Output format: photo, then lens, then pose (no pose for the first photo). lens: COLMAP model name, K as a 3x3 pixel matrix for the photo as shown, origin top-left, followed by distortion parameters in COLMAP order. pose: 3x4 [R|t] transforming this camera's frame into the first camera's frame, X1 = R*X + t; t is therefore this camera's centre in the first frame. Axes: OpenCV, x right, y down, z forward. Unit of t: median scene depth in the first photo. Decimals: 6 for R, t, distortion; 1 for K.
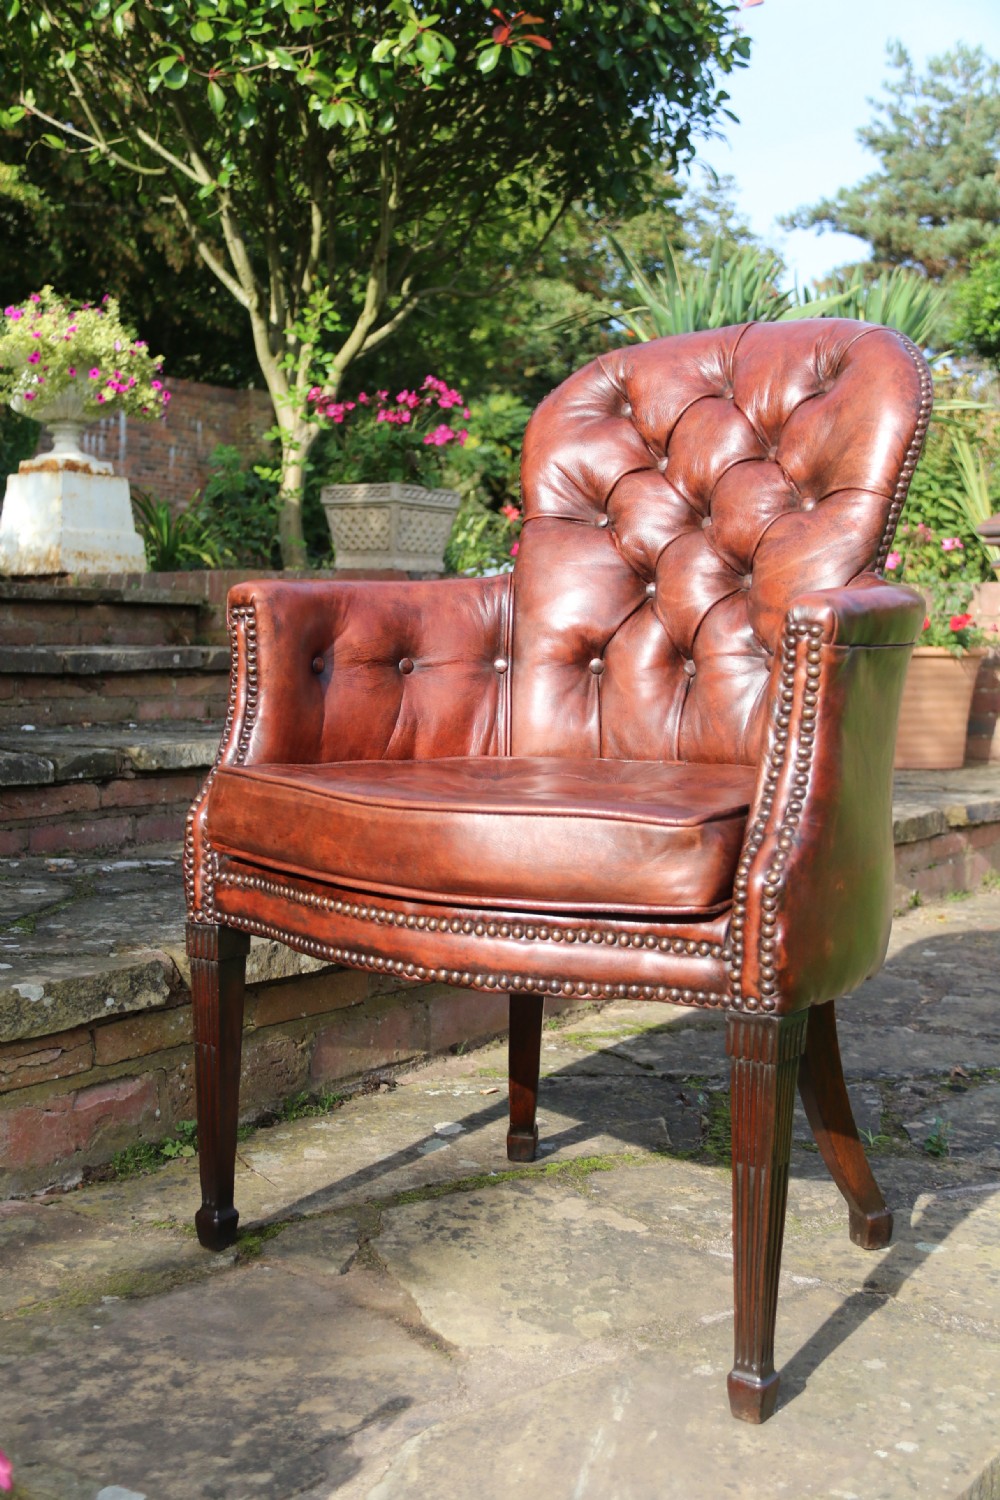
lens RADIAL K [[1731.0, 0, 499.9], [0, 1731.0, 783.6], [0, 0, 1]] dist [-0.002236, 0.002091]
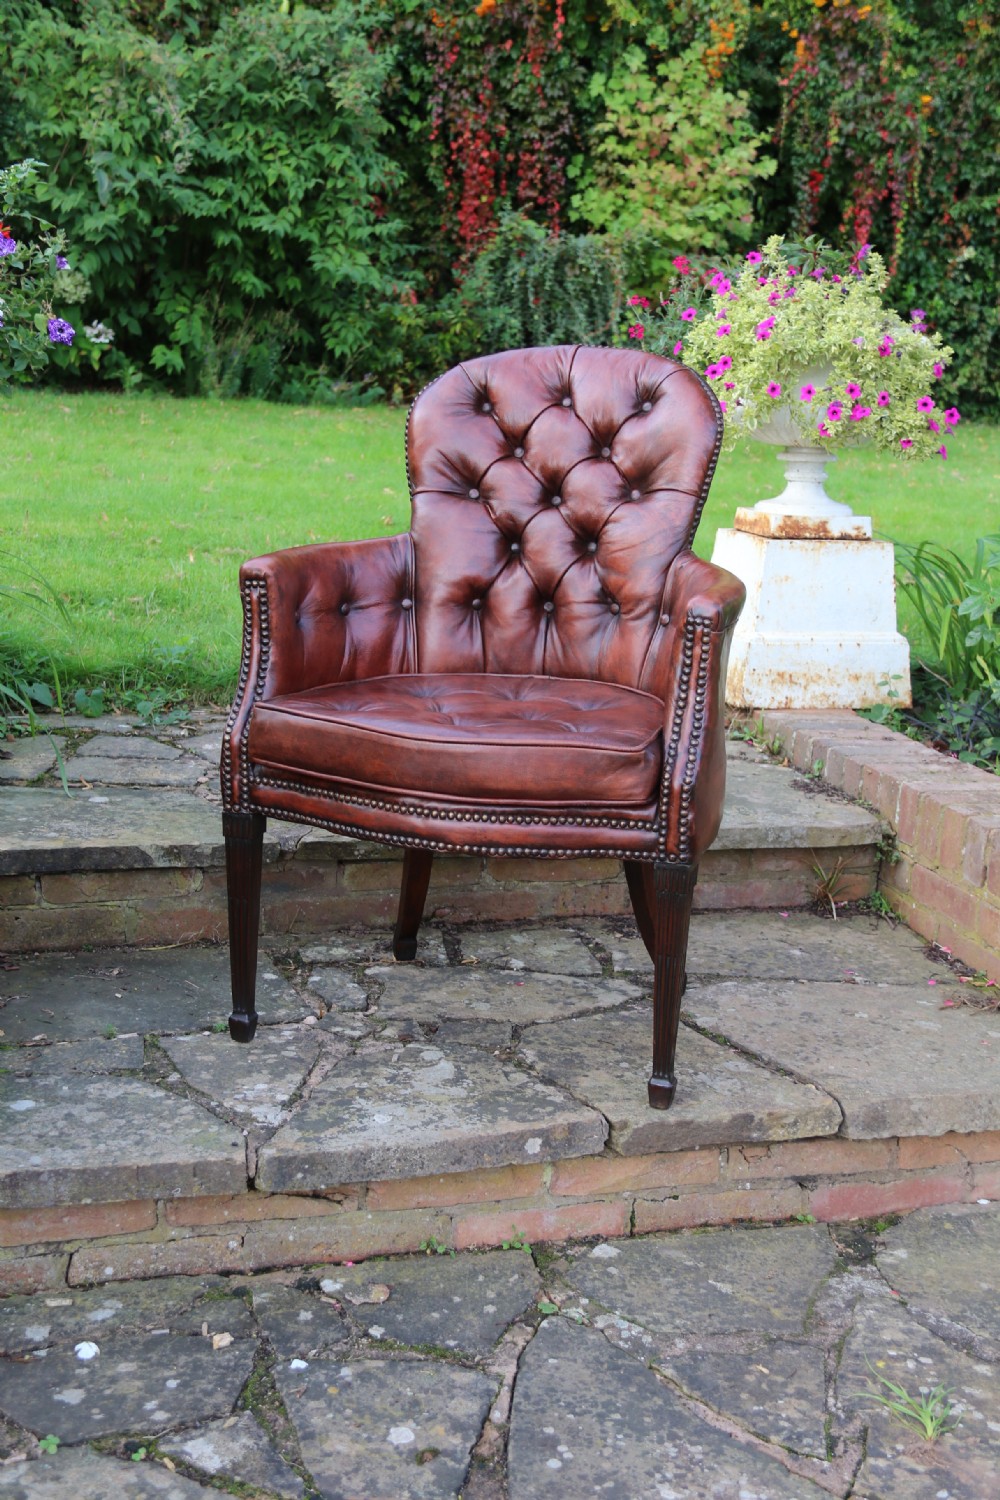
lens RADIAL K [[1833.6, 0, 494.4], [0, 1833.6, 782.2], [0, 0, 1]] dist [-0.016522, 0.484937]
pose [[0.957332, -0.052779, 0.284131, -0.473314], [0.014002, 0.990498, 0.136813, -0.170690], [-0.288652, -0.126997, 0.948974, -0.538864]]
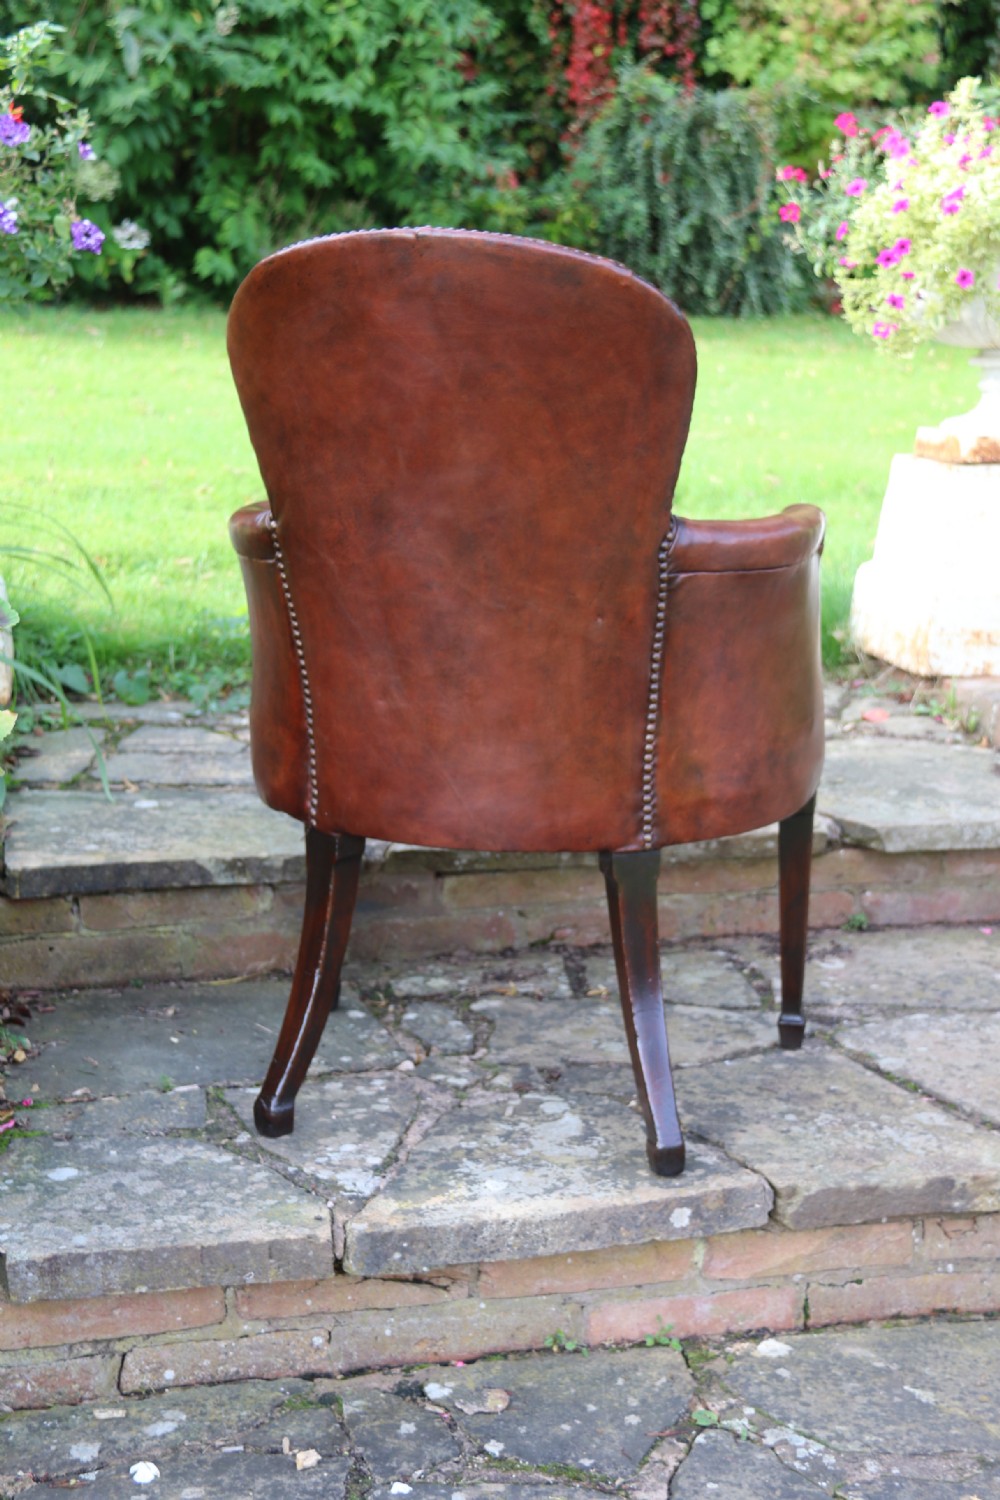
lens RADIAL K [[2242.2, 0, 495.9], [0, 2242.2, 783.0], [0, 0, 1]] dist [0.078748, 0.814719]
pose [[0.970616, -0.072331, 0.229506, -0.477325], [0.041039, 0.989539, 0.138304, -0.171307], [-0.237109, -0.124821, 0.963431, -0.549154]]
